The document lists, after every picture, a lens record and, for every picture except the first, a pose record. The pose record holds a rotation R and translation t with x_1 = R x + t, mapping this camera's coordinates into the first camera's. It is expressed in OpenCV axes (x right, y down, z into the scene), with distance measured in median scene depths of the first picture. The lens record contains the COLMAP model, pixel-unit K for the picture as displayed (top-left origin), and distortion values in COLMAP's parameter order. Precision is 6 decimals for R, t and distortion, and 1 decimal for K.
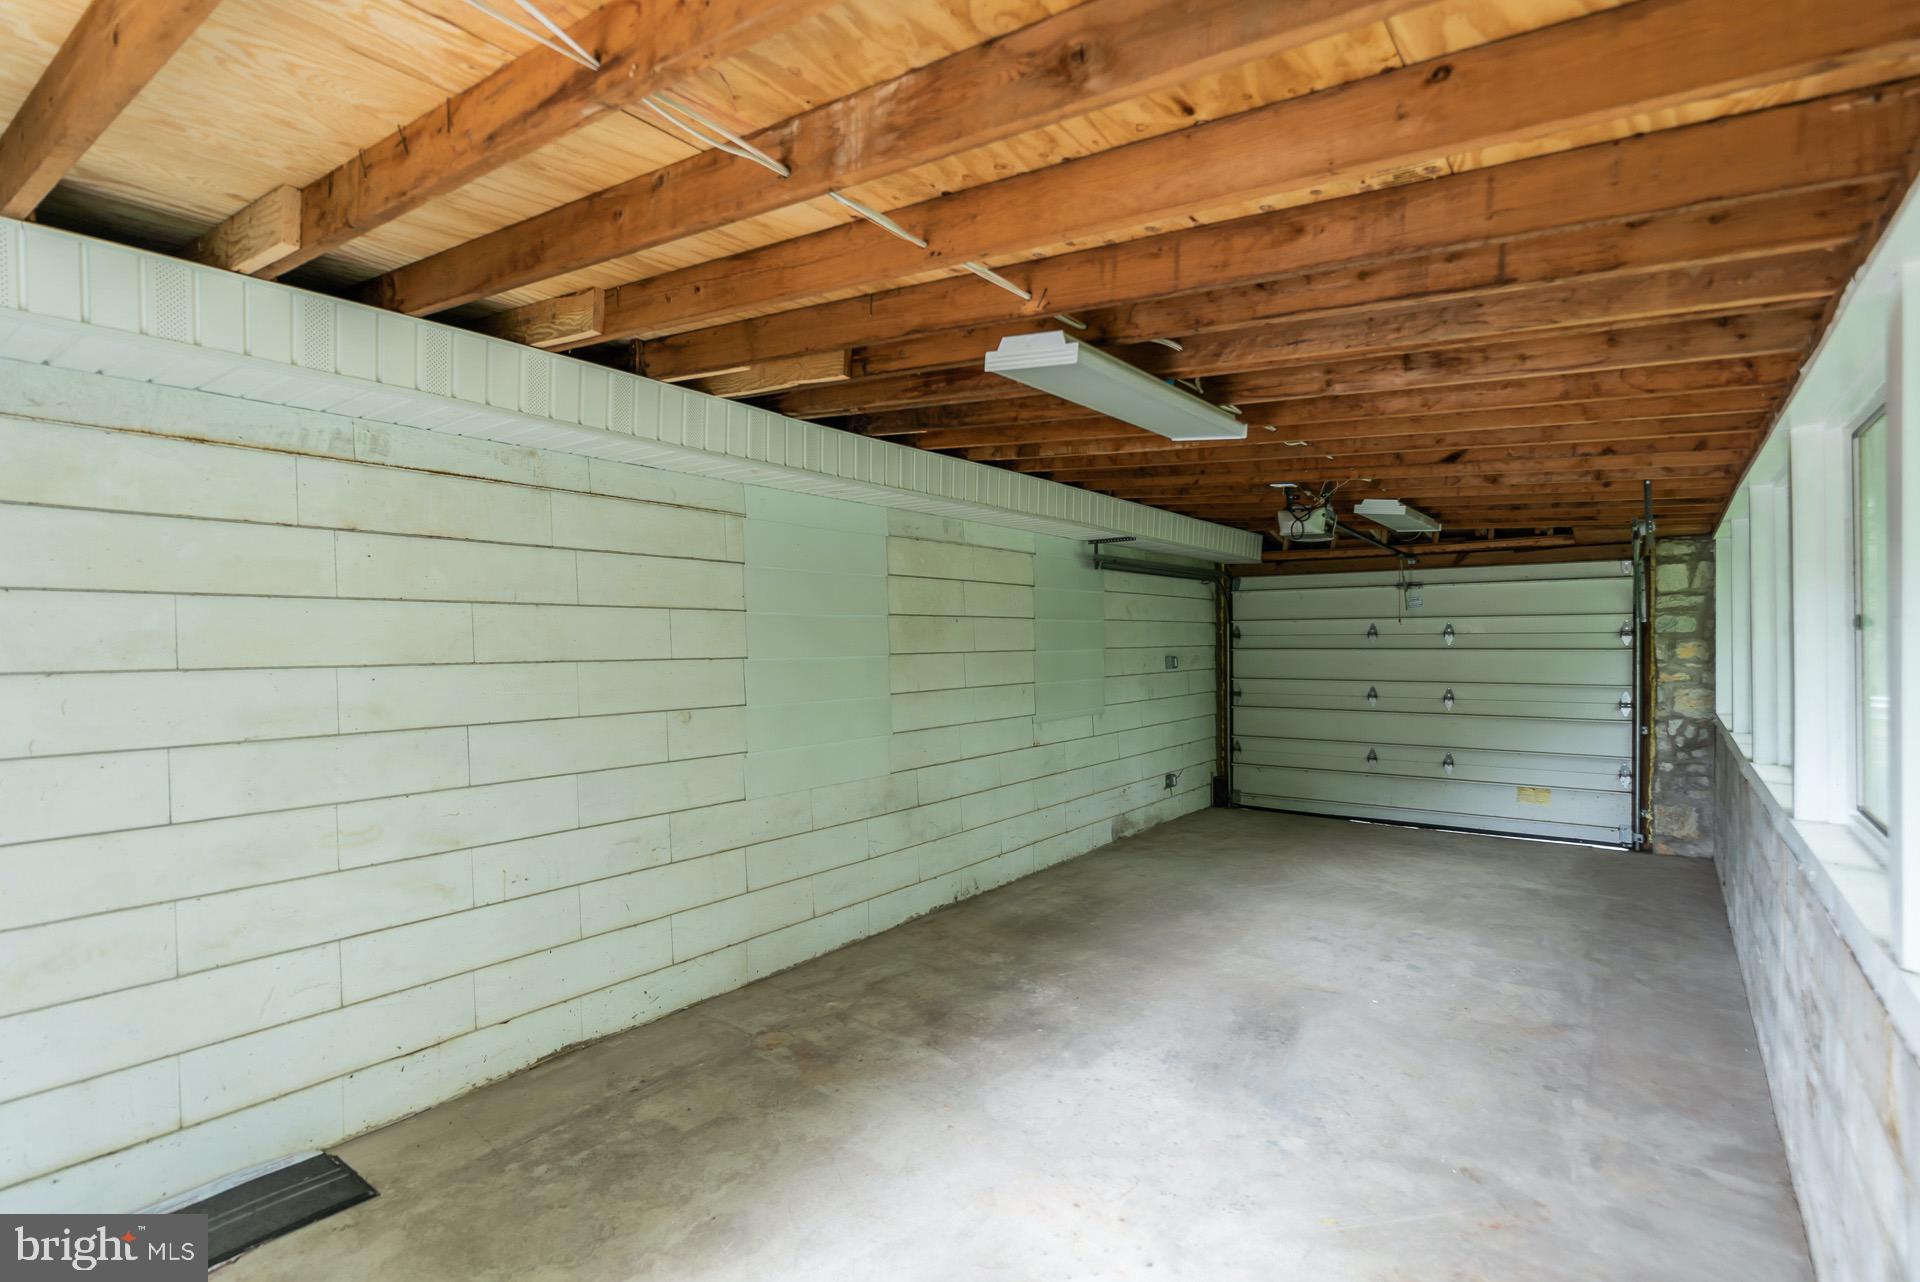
lens RADIAL K [[937.0, 0, 960.0], [0, 937.0, 641.0], [0, 0, 1]] dist [0.001389, 0.000264]
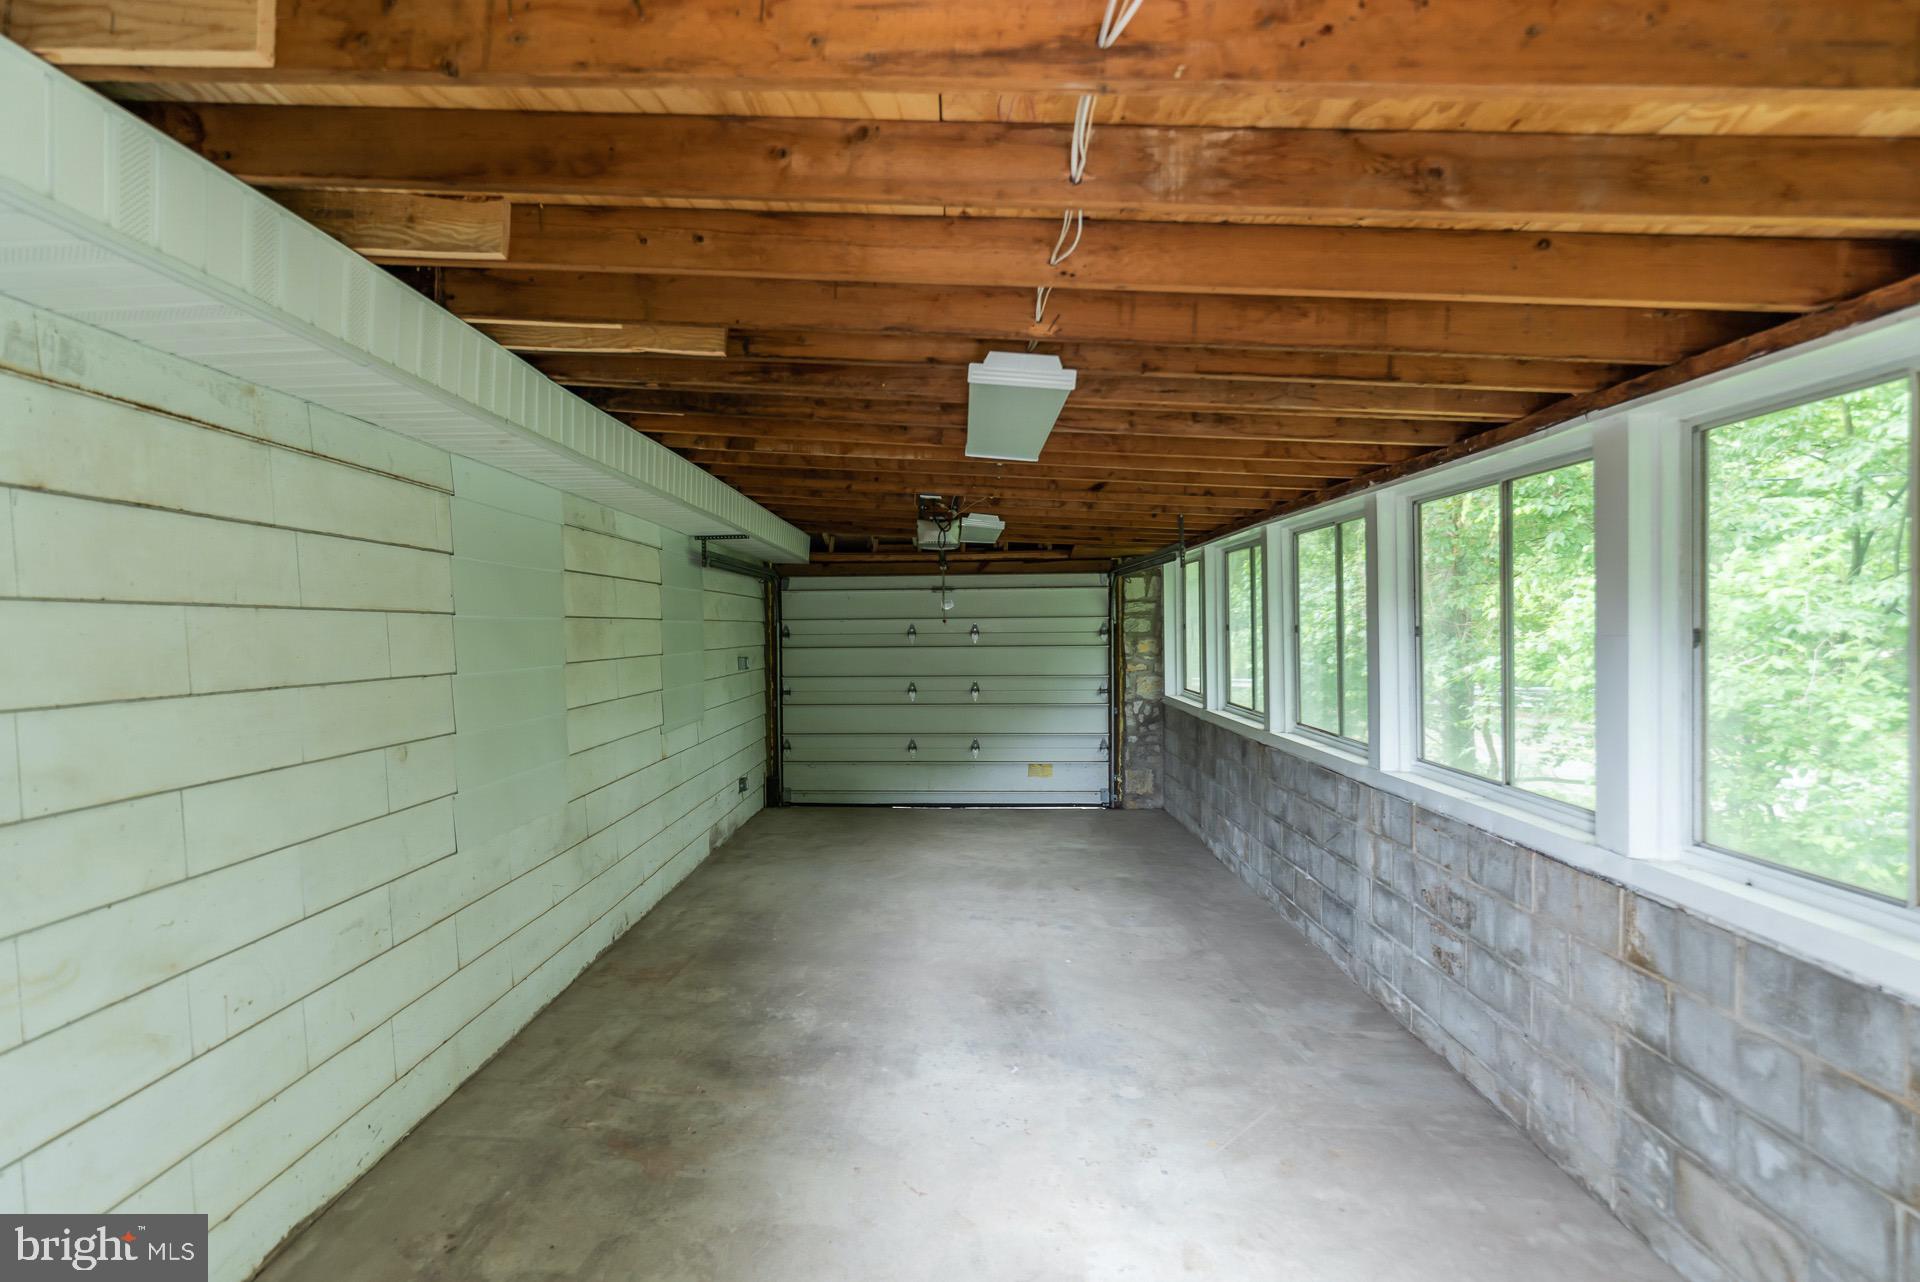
lens RADIAL K [[961.6, 0, 959.9], [0, 961.6, 634.3], [0, 0, 1]] dist [0.001431, 0.000842]
pose [[0.843833, -0.003132, 0.536597, -0.296463], [0.004660, 0.999988, -0.001491, -0.011533], [-0.536586, 0.003759, 0.843837, 0.084726]]
